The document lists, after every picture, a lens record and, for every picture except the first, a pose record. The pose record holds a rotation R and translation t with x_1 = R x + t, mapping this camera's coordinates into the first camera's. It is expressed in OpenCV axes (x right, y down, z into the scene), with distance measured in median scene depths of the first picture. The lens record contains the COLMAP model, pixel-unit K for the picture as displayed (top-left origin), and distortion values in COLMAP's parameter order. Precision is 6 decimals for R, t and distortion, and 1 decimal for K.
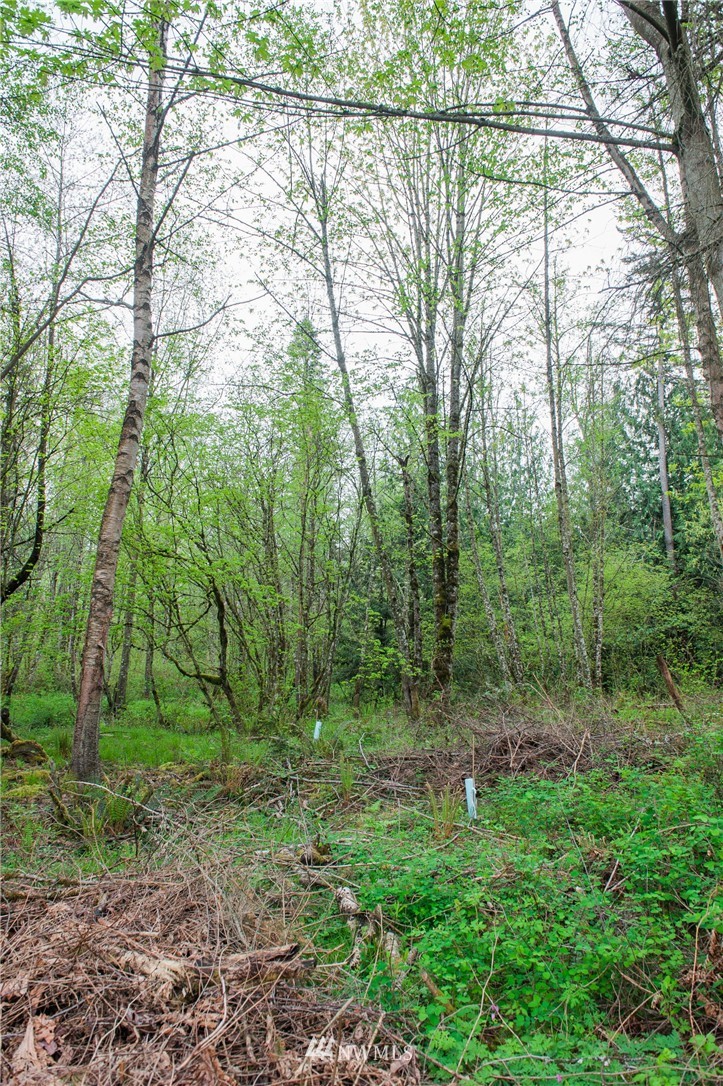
lens RADIAL K [[750.3, 0, 361.0], [0, 750.3, 545.2], [0, 0, 1]] dist [-0.048132, -0.003015]
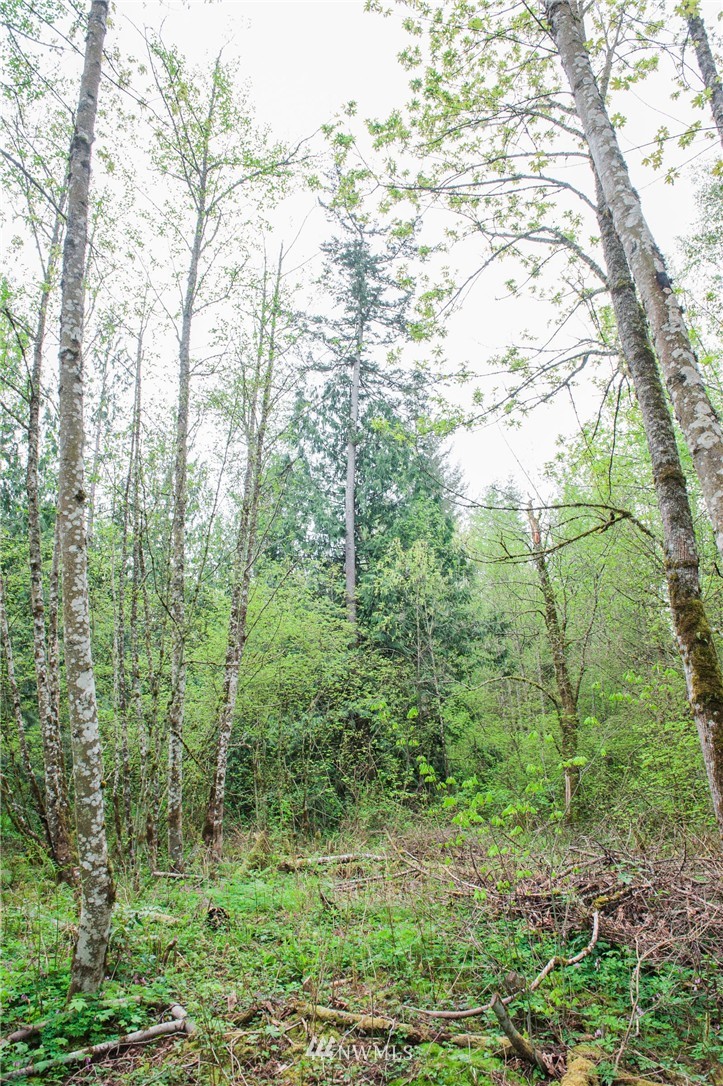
lens RADIAL K [[750.3, 0, 370.8], [0, 750.3, 540.4], [0, 0, 1]] dist [-0.048132, -0.003015]
pose [[0.903272, 0.120413, 0.411825, 0.144151], [-0.061473, 0.986230, -0.153531, 0.059583], [-0.424641, 0.113364, 0.898236, 0.381508]]
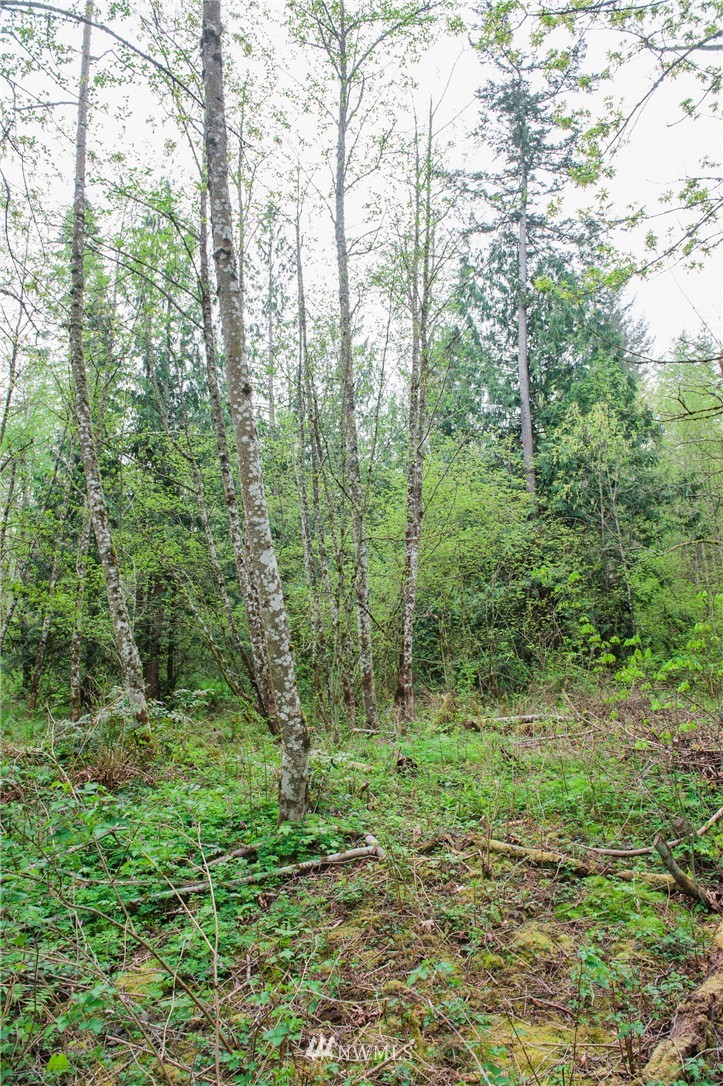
lens RADIAL K [[750.3, 0, 368.9], [0, 750.3, 540.9], [0, 0, 1]] dist [-0.048132, -0.003015]
pose [[0.981443, 0.009613, 0.191514, 0.147043], [-0.014020, 0.999667, 0.021669, 0.060292], [-0.191242, -0.023952, 0.981251, 0.375466]]
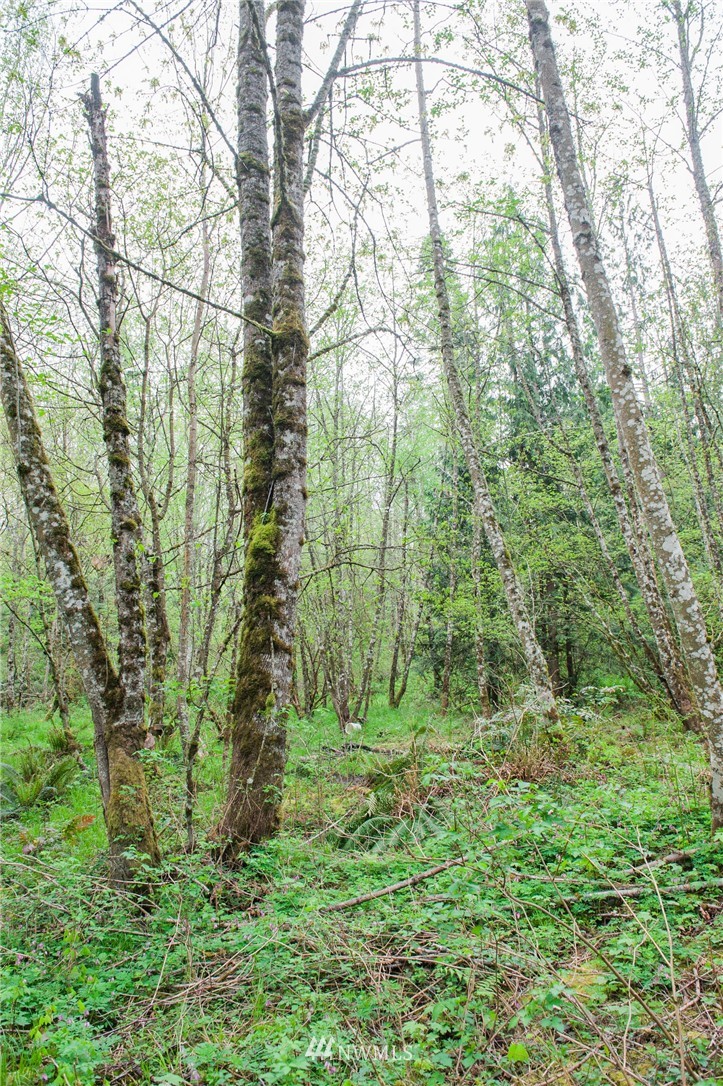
lens RADIAL K [[750.3, 0, 364.0], [0, 750.3, 541.3], [0, 0, 1]] dist [-0.048132, -0.003015]
pose [[0.945541, -0.099626, -0.309881, 0.144792], [0.105573, 0.994409, 0.002436, 0.060227], [0.307906, -0.035018, 0.950772, 0.376487]]
